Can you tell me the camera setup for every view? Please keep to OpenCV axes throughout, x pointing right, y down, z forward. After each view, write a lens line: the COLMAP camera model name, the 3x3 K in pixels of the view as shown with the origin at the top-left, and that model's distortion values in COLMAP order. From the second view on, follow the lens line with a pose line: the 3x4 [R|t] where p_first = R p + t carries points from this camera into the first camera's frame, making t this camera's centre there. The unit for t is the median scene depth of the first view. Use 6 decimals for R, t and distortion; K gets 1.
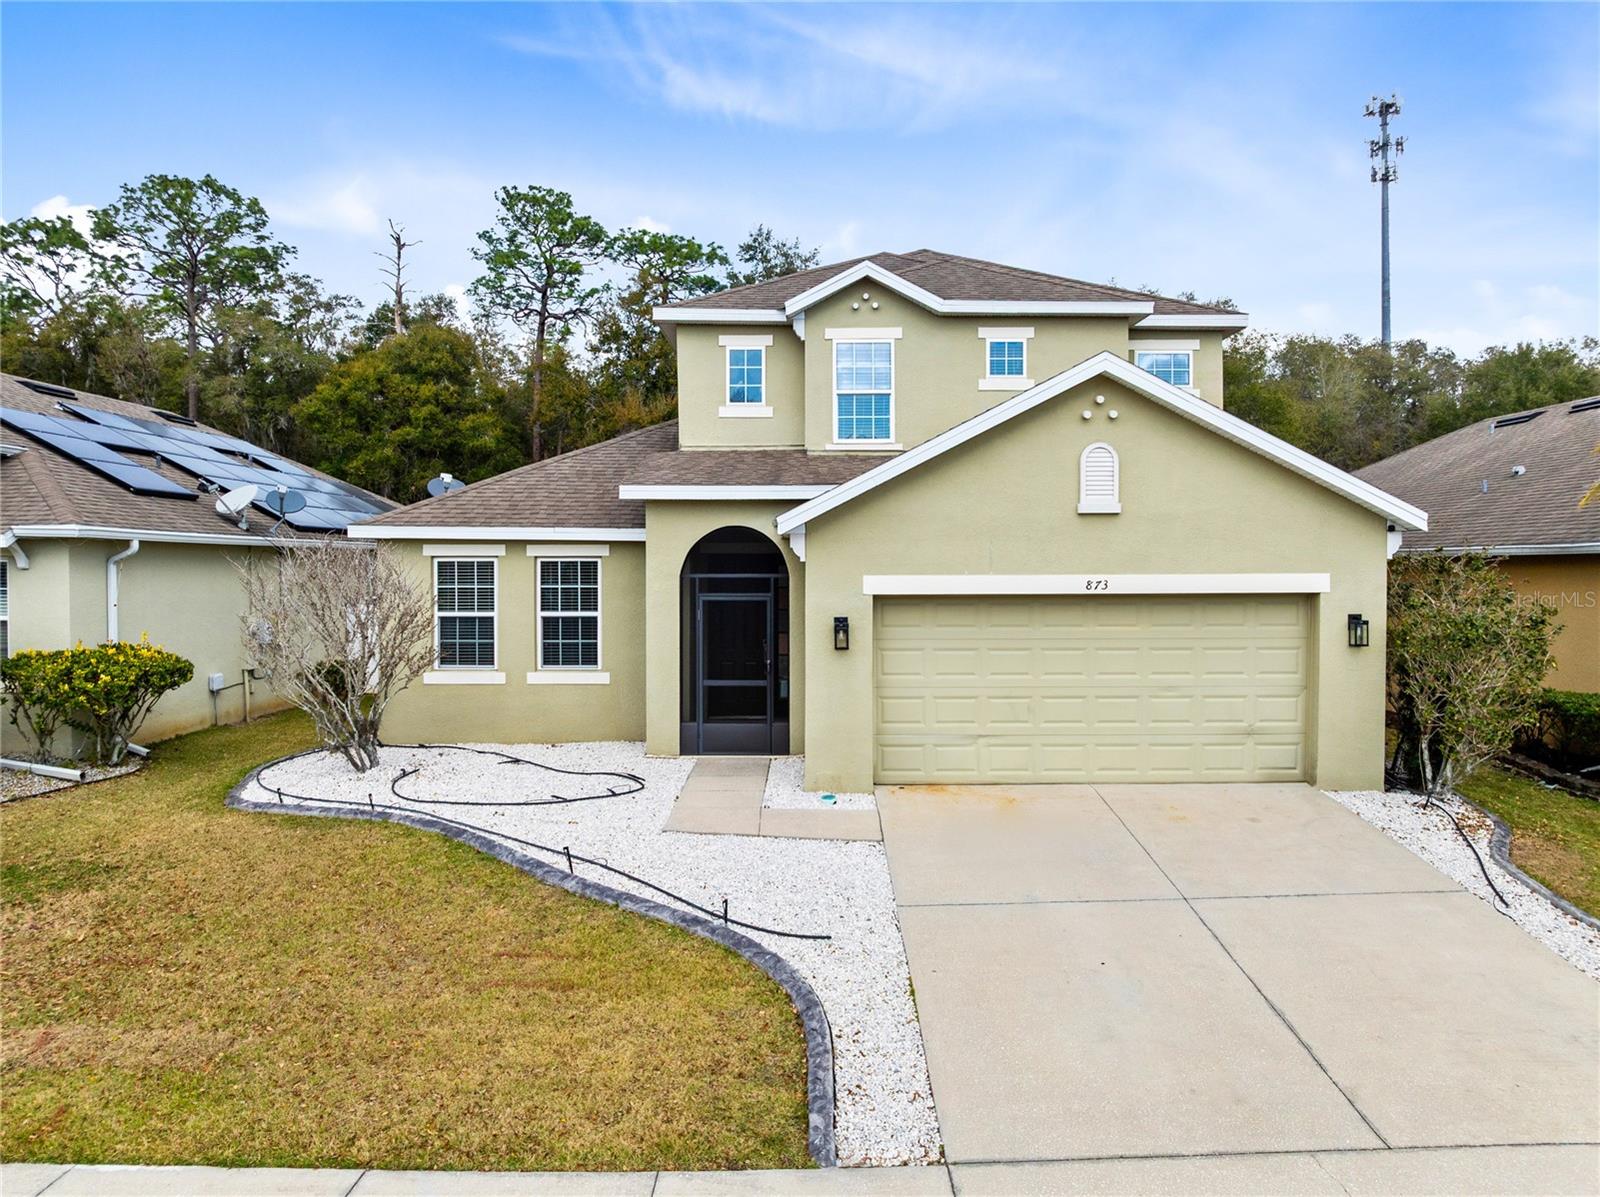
lens RADIAL K [[1122.5, 0, 800.0], [0, 1122.5, 598.5], [0, 0, 1]] dist [-0.028273, 0.001305]
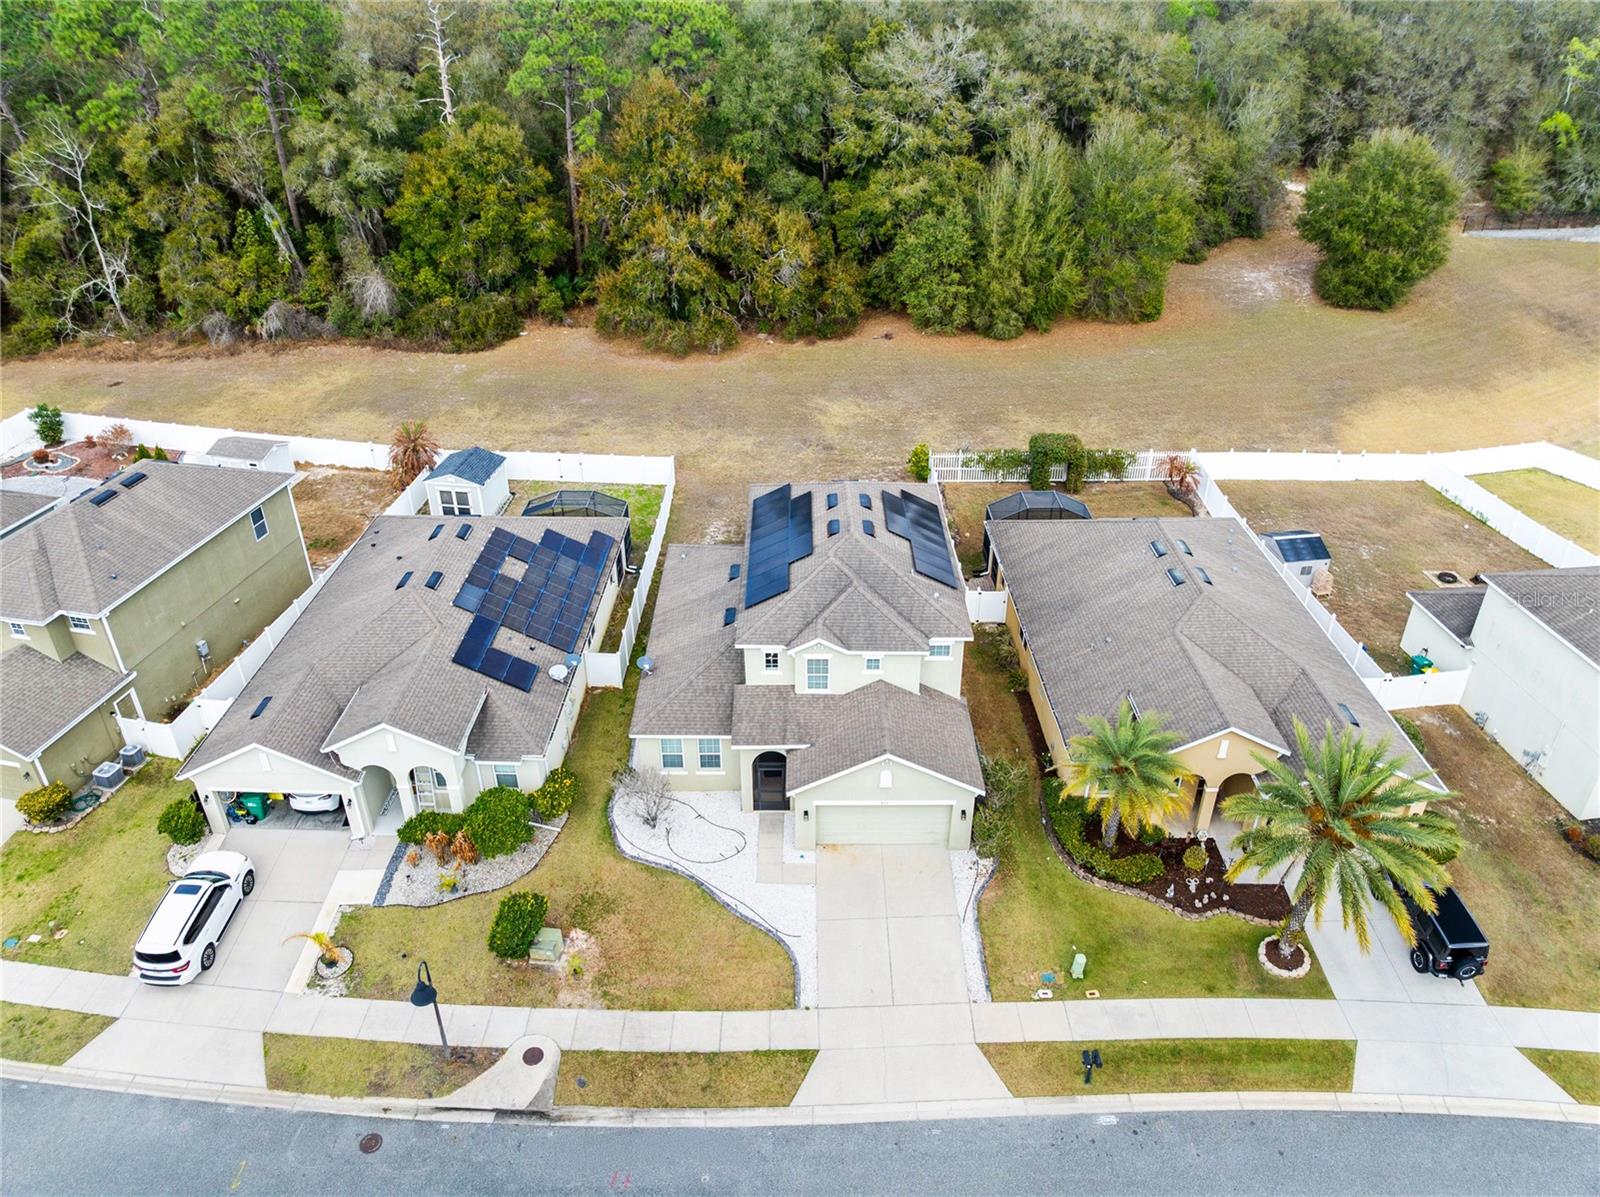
lens RADIAL K [[1122.5, 0, 800.0], [0, 1122.5, 598.5], [0, 0, 1]] dist [-0.028273, 0.001305]
pose [[0.999992, -0.002322, 0.003390, 0.009453], [0.000335, 0.868315, 0.496014, -2.142711], [-0.004095, -0.496008, 0.868308, -1.530734]]
